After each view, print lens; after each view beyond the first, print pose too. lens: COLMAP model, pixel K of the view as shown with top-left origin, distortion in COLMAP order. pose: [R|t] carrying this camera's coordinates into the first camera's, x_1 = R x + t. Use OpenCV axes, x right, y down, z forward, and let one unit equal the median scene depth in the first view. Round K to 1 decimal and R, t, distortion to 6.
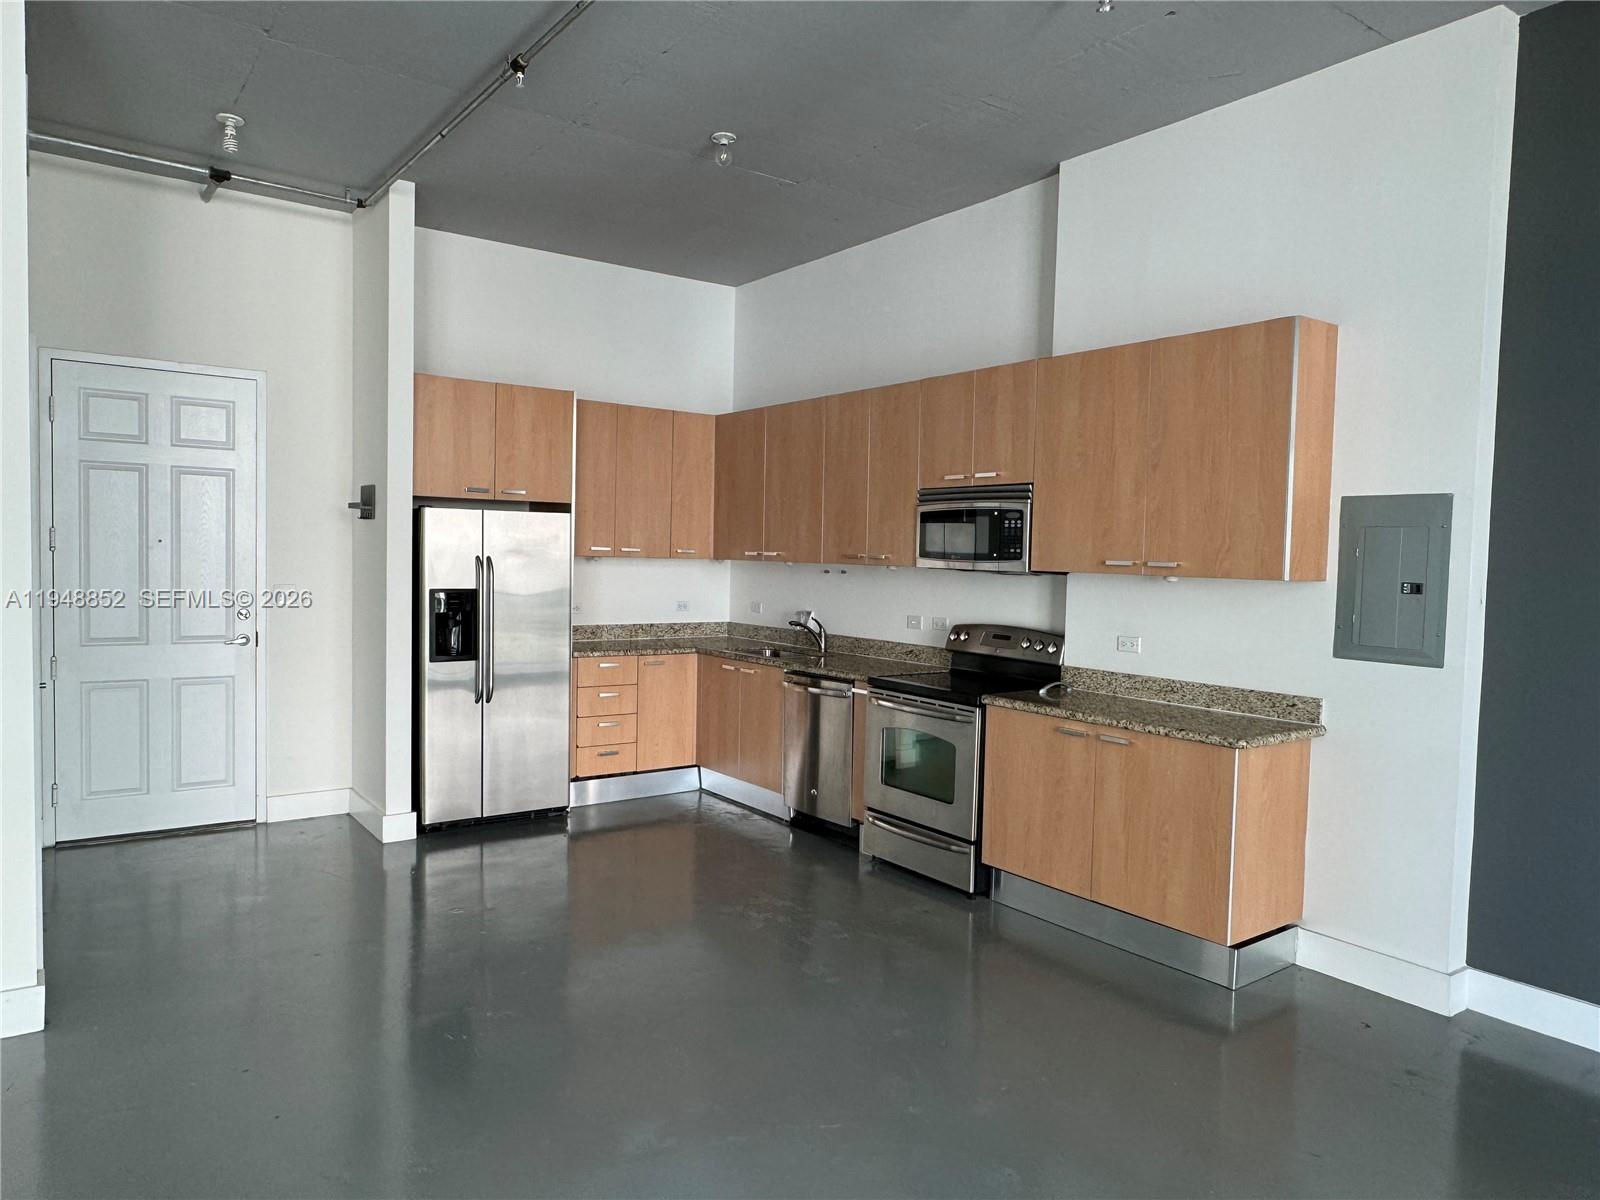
lens RADIAL K [[1066.5, 0, 795.6], [0, 1066.5, 599.7], [0, 0, 1]] dist [-0.001817, -0.000881]
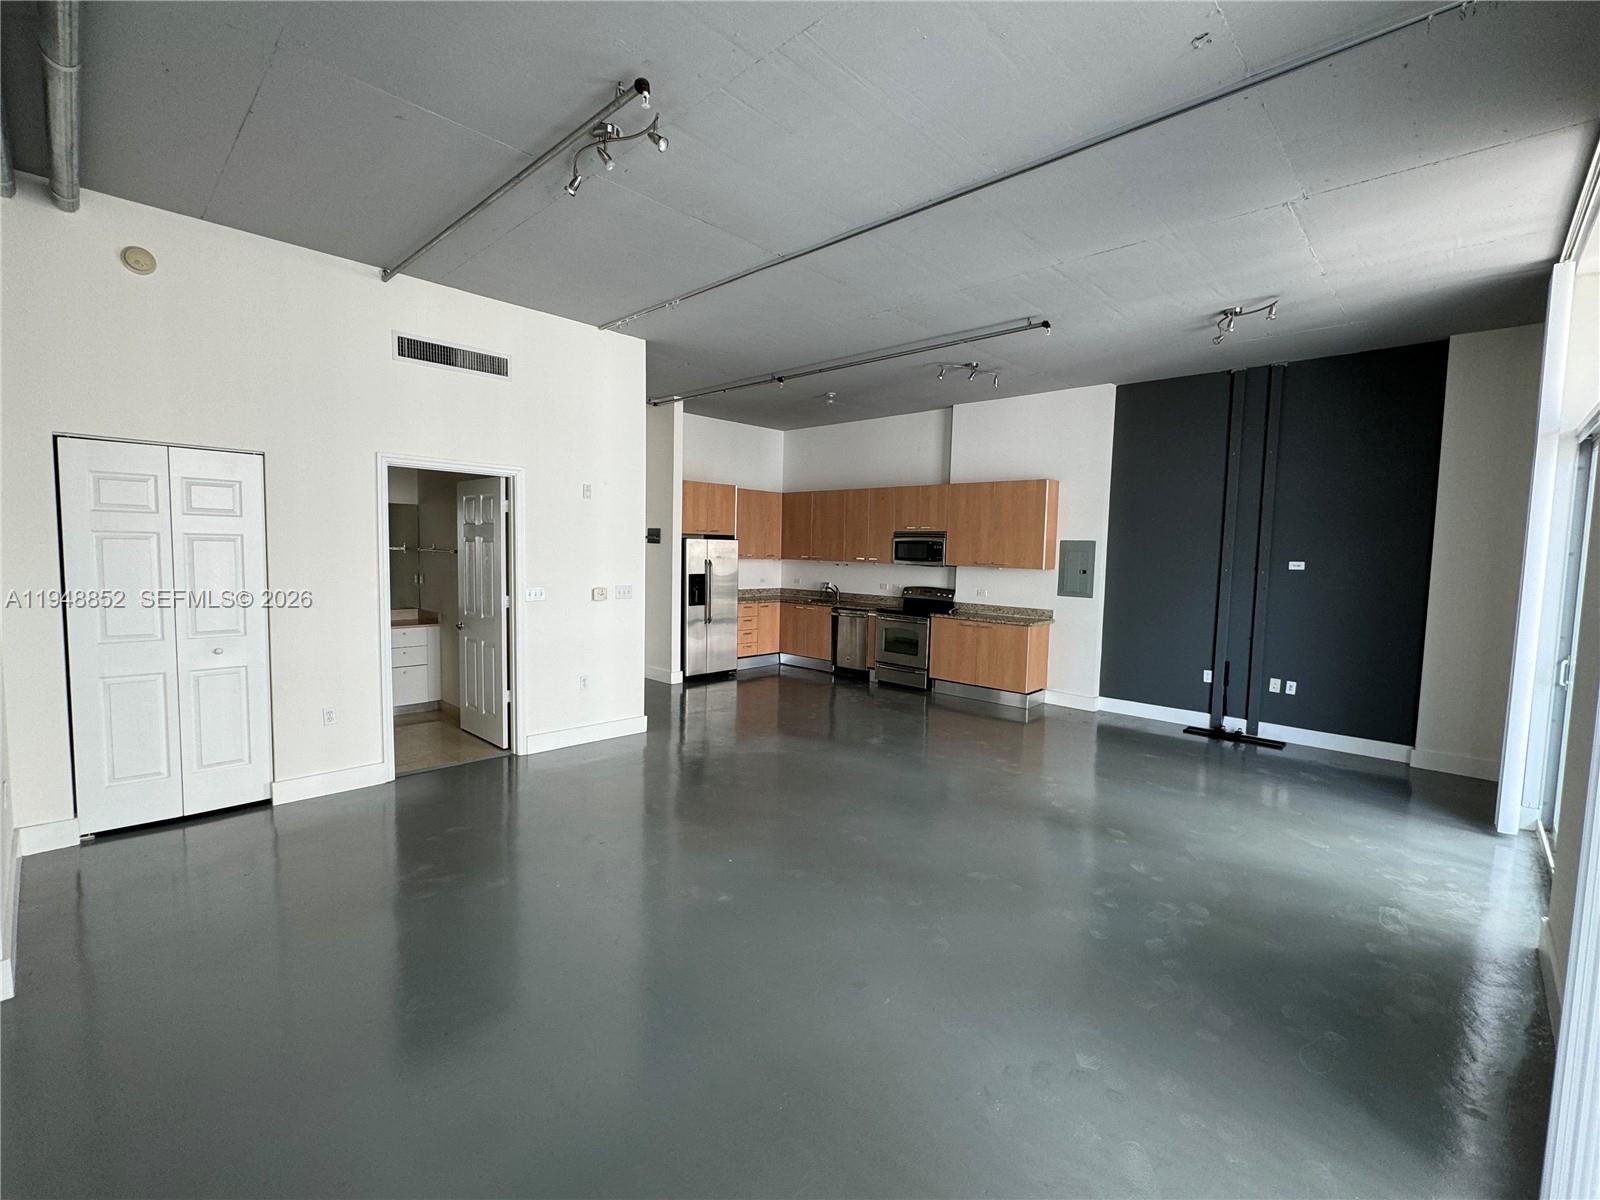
lens RADIAL K [[696.5, 0, 804.0], [0, 696.5, 600.7], [0, 0, 1]] dist [-0.002145, -0.000572]
pose [[0.982350, -0.015667, 0.186396, -0.406016], [0.009059, 0.999302, 0.036250, -0.005558], [-0.186834, -0.033922, 0.981806, -0.565356]]
